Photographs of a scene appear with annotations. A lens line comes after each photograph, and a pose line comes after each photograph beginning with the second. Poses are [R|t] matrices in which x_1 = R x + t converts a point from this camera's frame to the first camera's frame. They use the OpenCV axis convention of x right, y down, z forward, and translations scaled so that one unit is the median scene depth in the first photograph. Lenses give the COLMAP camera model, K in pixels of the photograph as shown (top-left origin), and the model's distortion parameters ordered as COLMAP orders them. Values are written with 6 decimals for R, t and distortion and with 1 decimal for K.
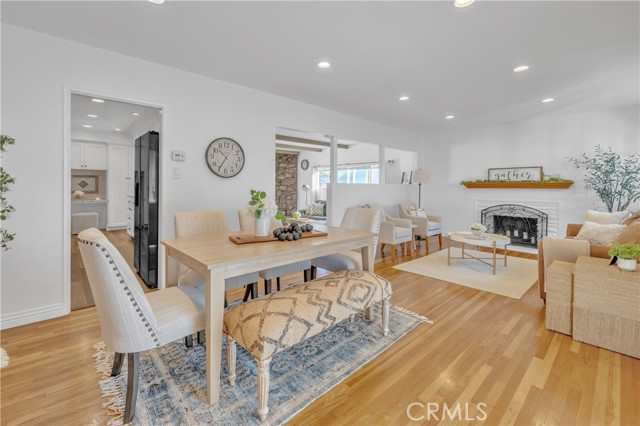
lens RADIAL K [[278.7, 0, 316.2], [0, 278.7, 188.1], [0, 0, 1]] dist [-0.000927, -0.000122]
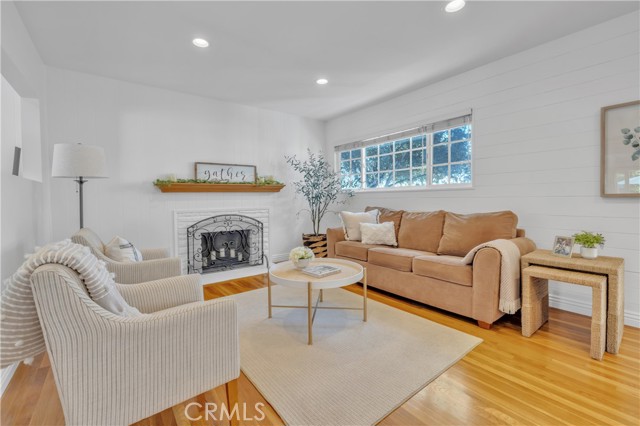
lens RADIAL K [[275.0, 0, 316.8], [0, 275.0, 206.1], [0, 0, 1]] dist [-0.000204, -0.000042]
pose [[0.086010, -0.035207, 0.995672, 0.006853], [0.017808, 0.999270, 0.033796, 0.013276], [-0.996135, 0.014825, 0.086574, 0.560074]]
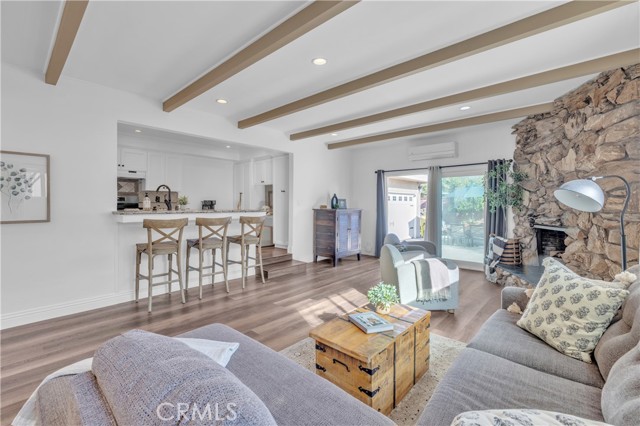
lens RADIAL K [[284.8, 0, 317.1], [0, 284.8, 203.1], [0, 0, 1]] dist [0.001406, 0.000106]
pose [[0.090943, -0.014002, -0.995758, 0.228678], [-0.008539, 0.999853, -0.014840, 0.012790], [0.995819, 0.009853, 0.090811, 1.059124]]
